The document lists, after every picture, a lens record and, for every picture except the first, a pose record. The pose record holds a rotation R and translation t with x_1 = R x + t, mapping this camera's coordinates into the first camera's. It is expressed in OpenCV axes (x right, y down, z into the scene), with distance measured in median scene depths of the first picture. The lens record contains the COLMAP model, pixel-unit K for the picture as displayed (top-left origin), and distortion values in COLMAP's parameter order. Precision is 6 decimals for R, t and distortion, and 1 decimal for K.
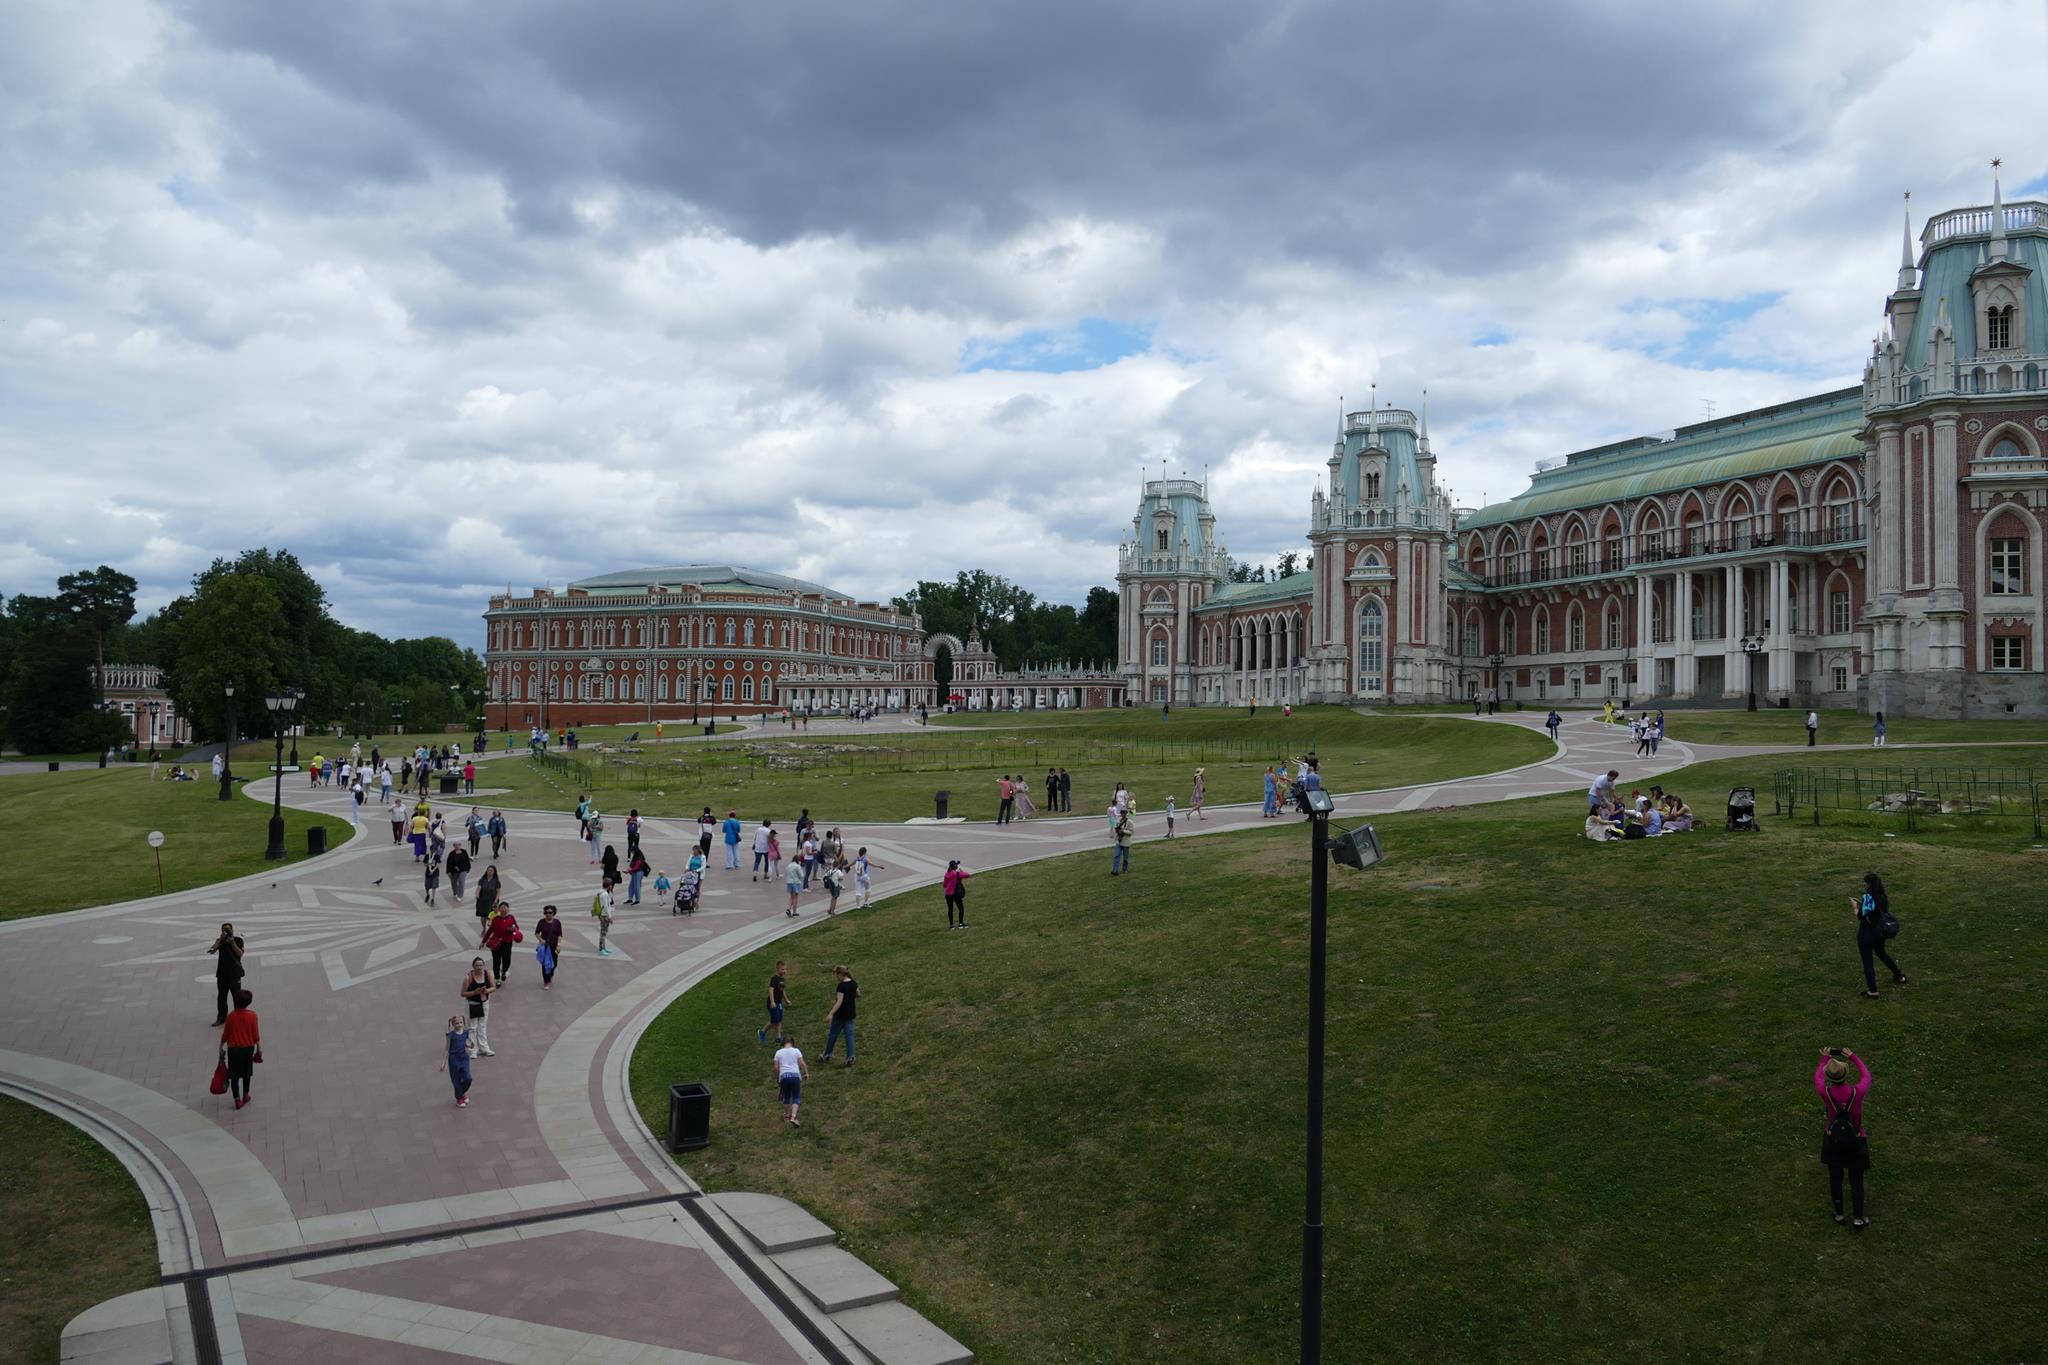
lens RADIAL K [[1457.5, 0, 1021.4], [0, 1457.5, 671.8], [0, 0, 1]] dist [-0.020164, 0.011100]
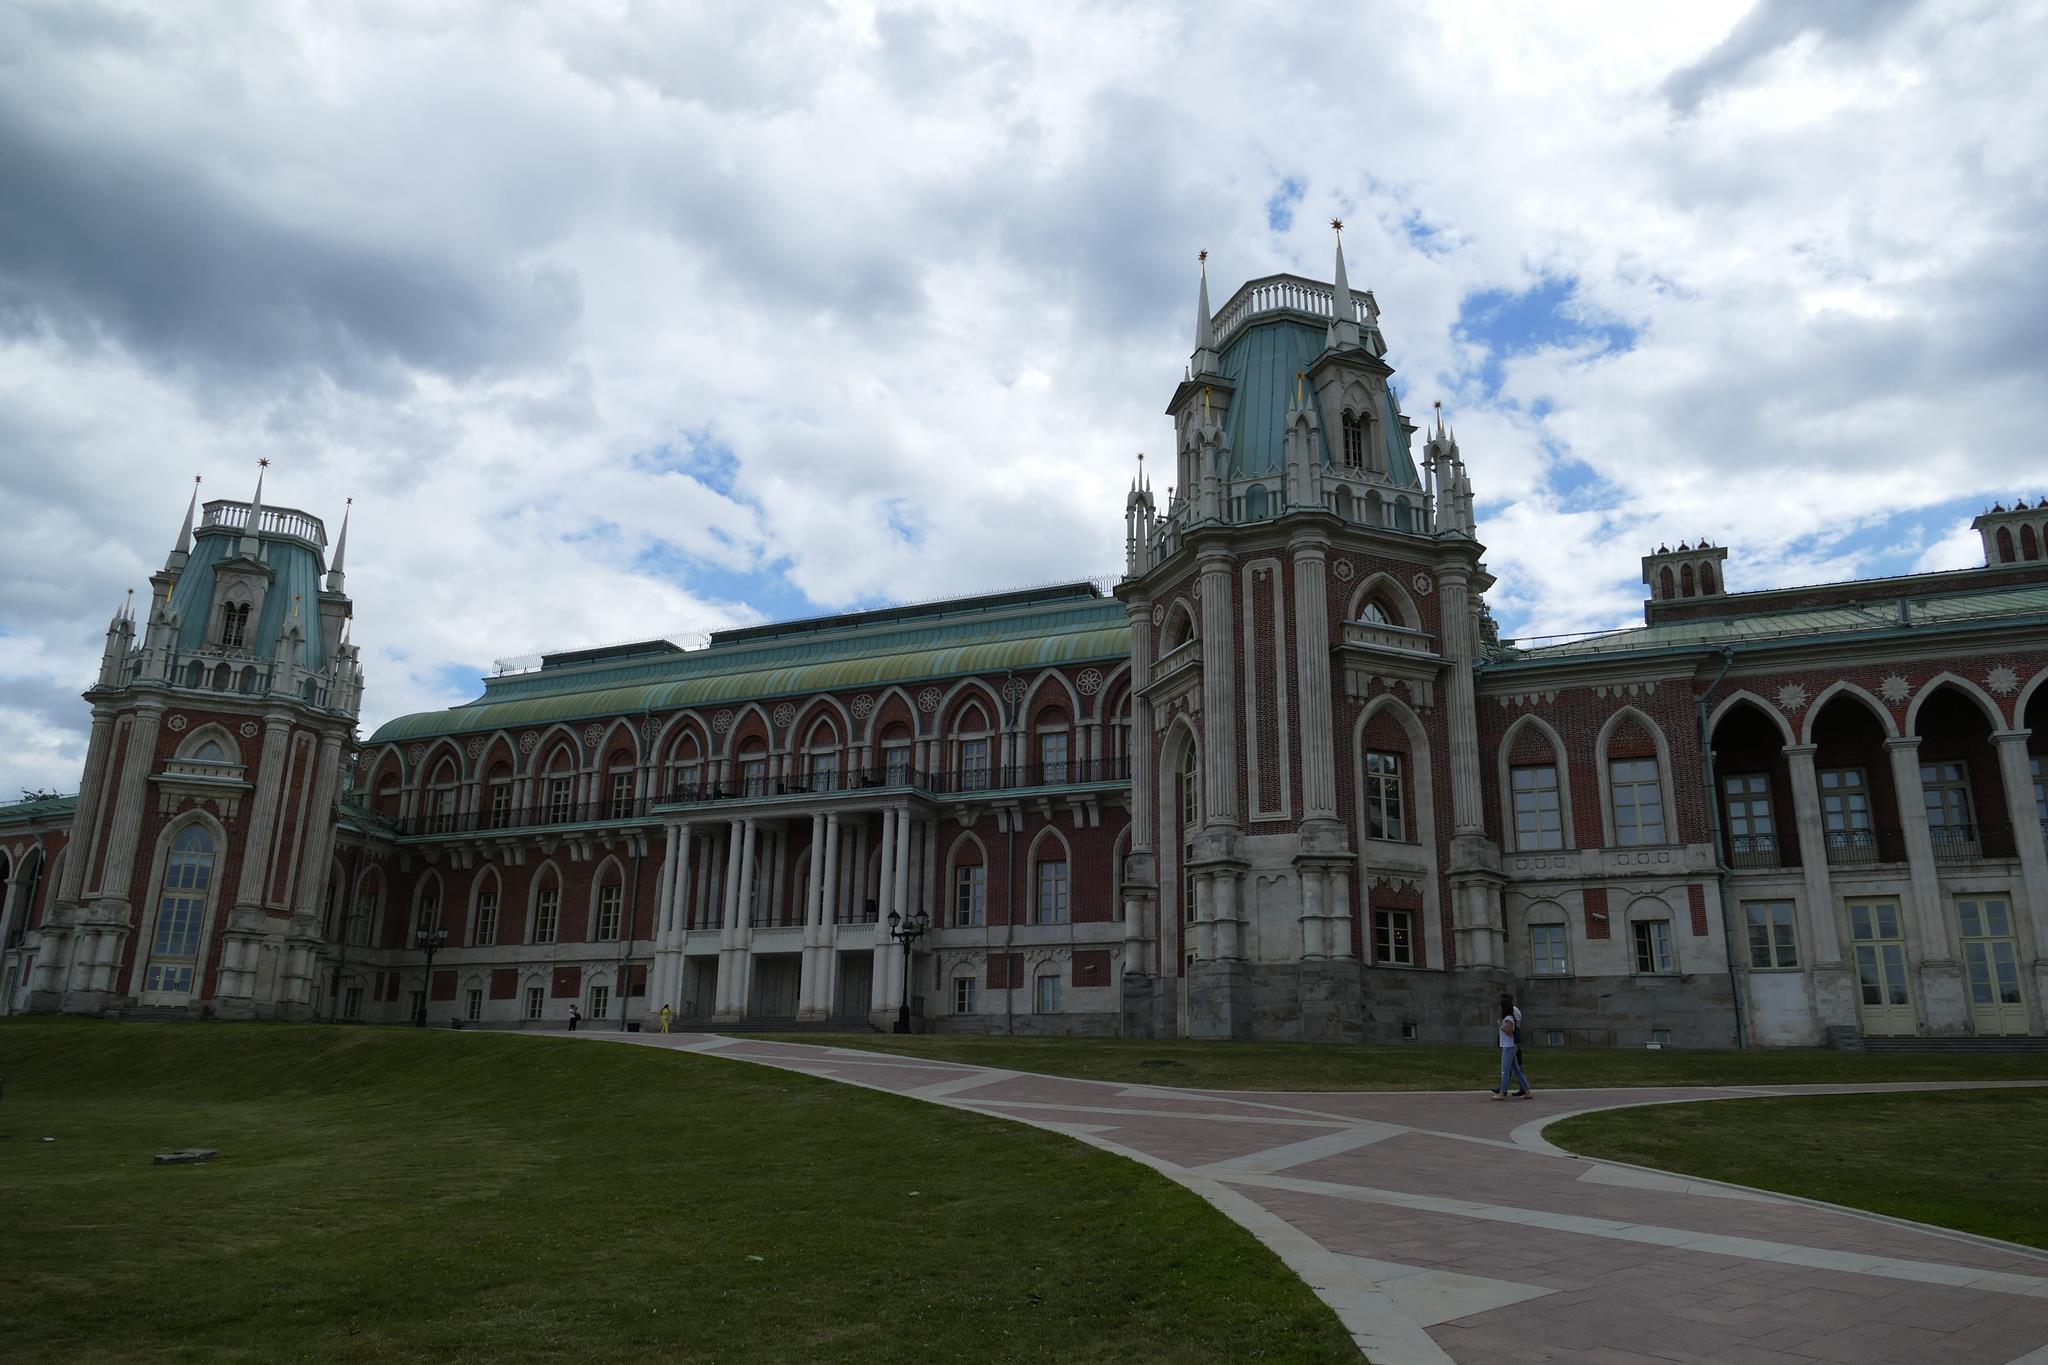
lens RADIAL K [[1457.5, 0, 1020.2], [0, 1457.5, 677.7], [0, 0, 1]] dist [-0.020164, 0.011100]
pose [[0.713094, 0.194583, 0.673524, 0.083523], [-0.032892, 0.968939, -0.245104, 0.021318], [-0.700296, 0.152629, 0.697345, 0.395616]]
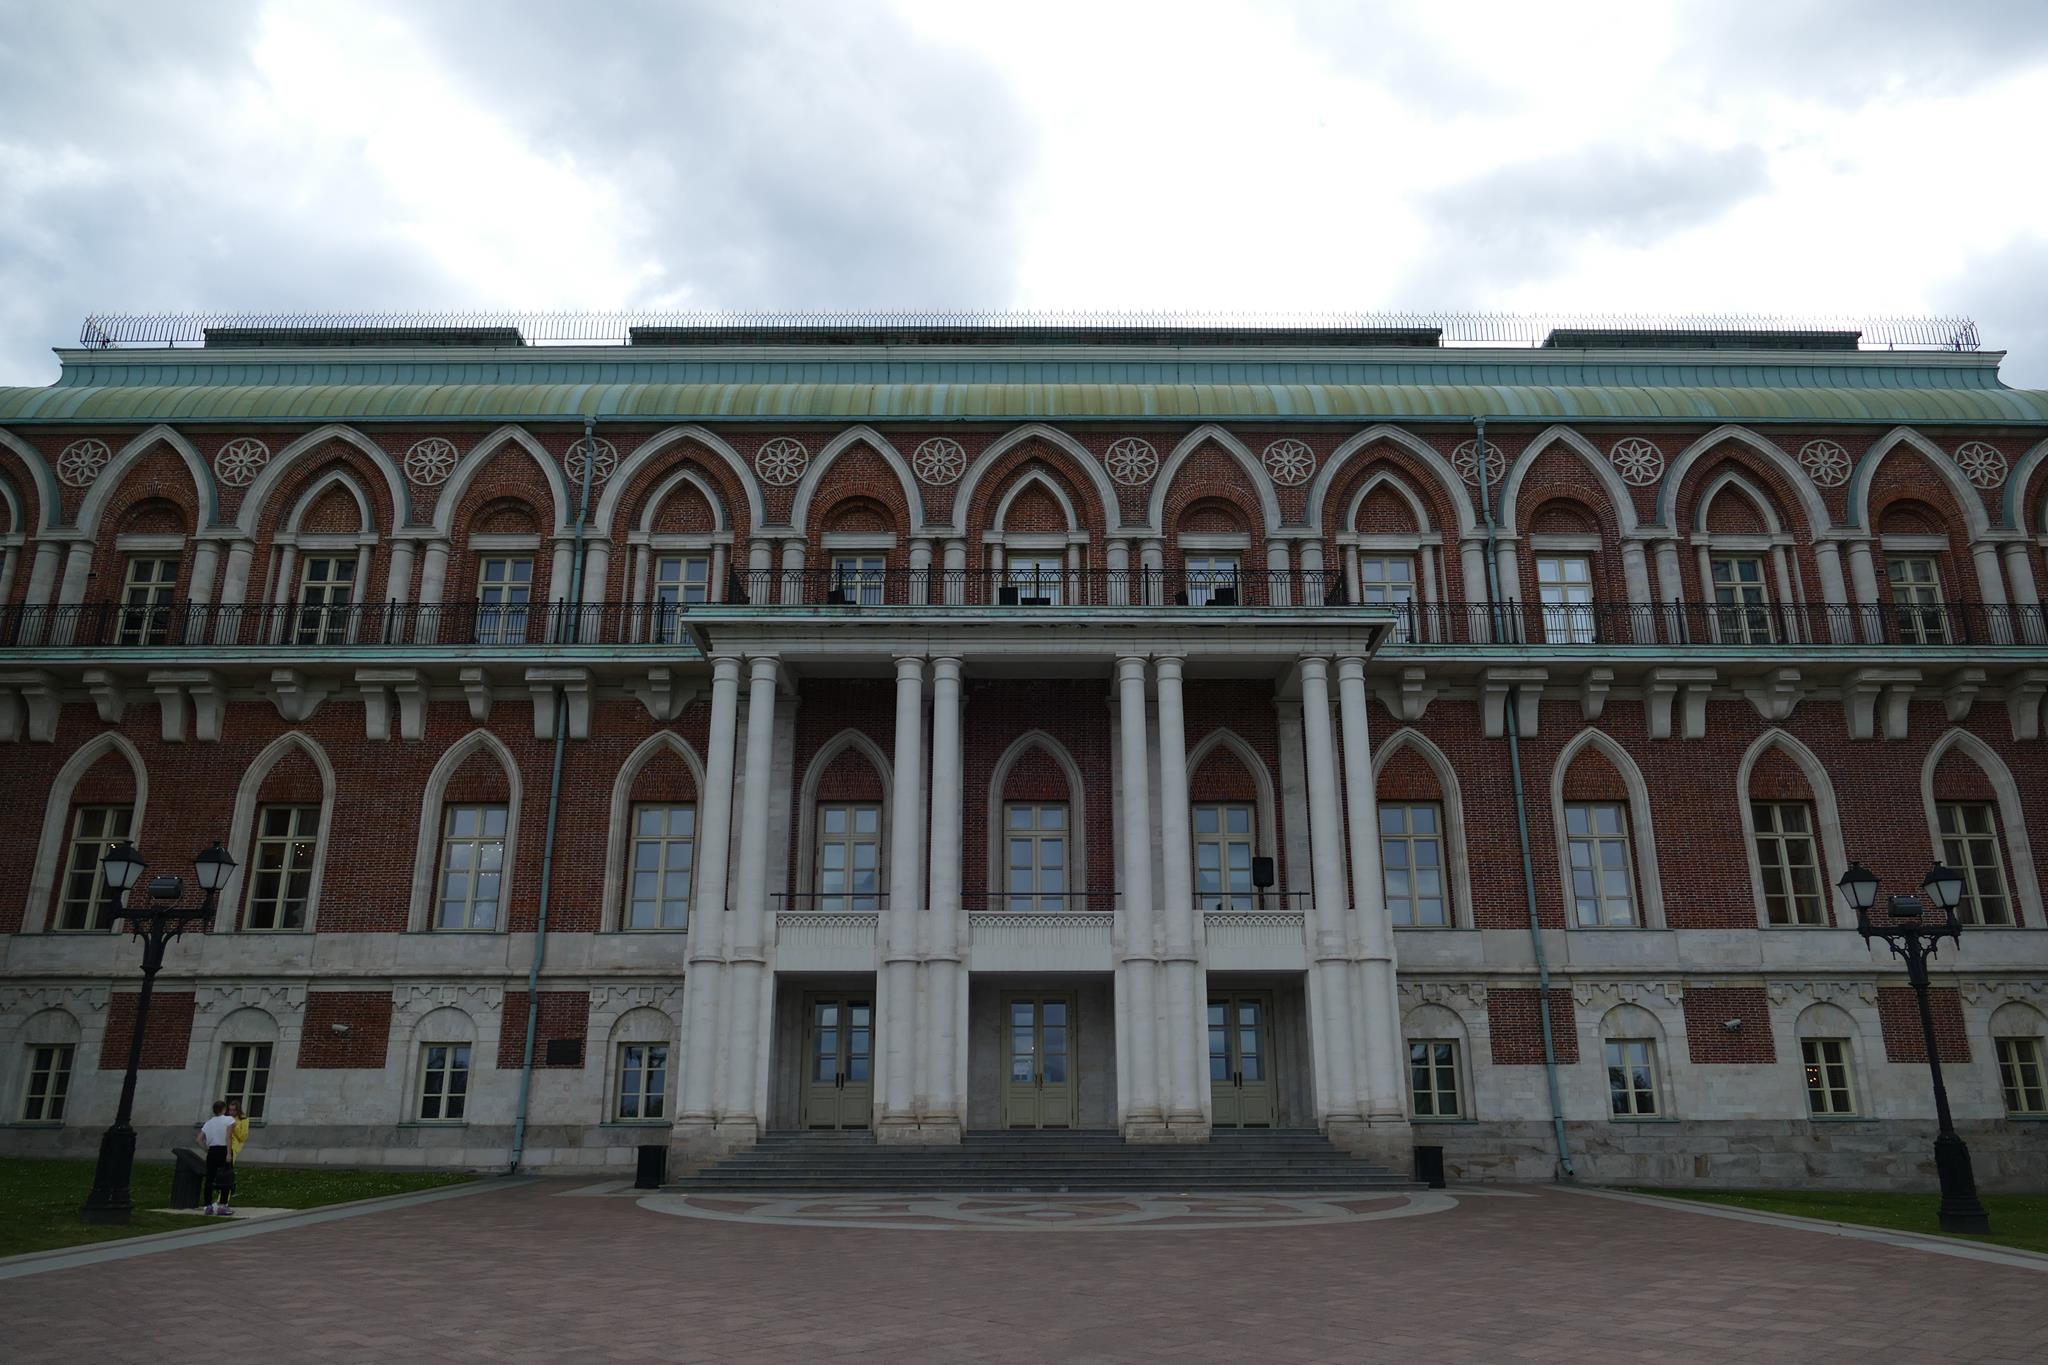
lens RADIAL K [[1457.5, 0, 1021.7], [0, 1457.5, 686.0], [0, 0, 1]] dist [-0.020164, 0.011100]
pose [[0.369489, 0.274150, 0.887874, 0.190801], [-0.031518, 0.958636, -0.282883, 0.012098], [-0.928700, 0.076538, 0.362846, 0.771100]]
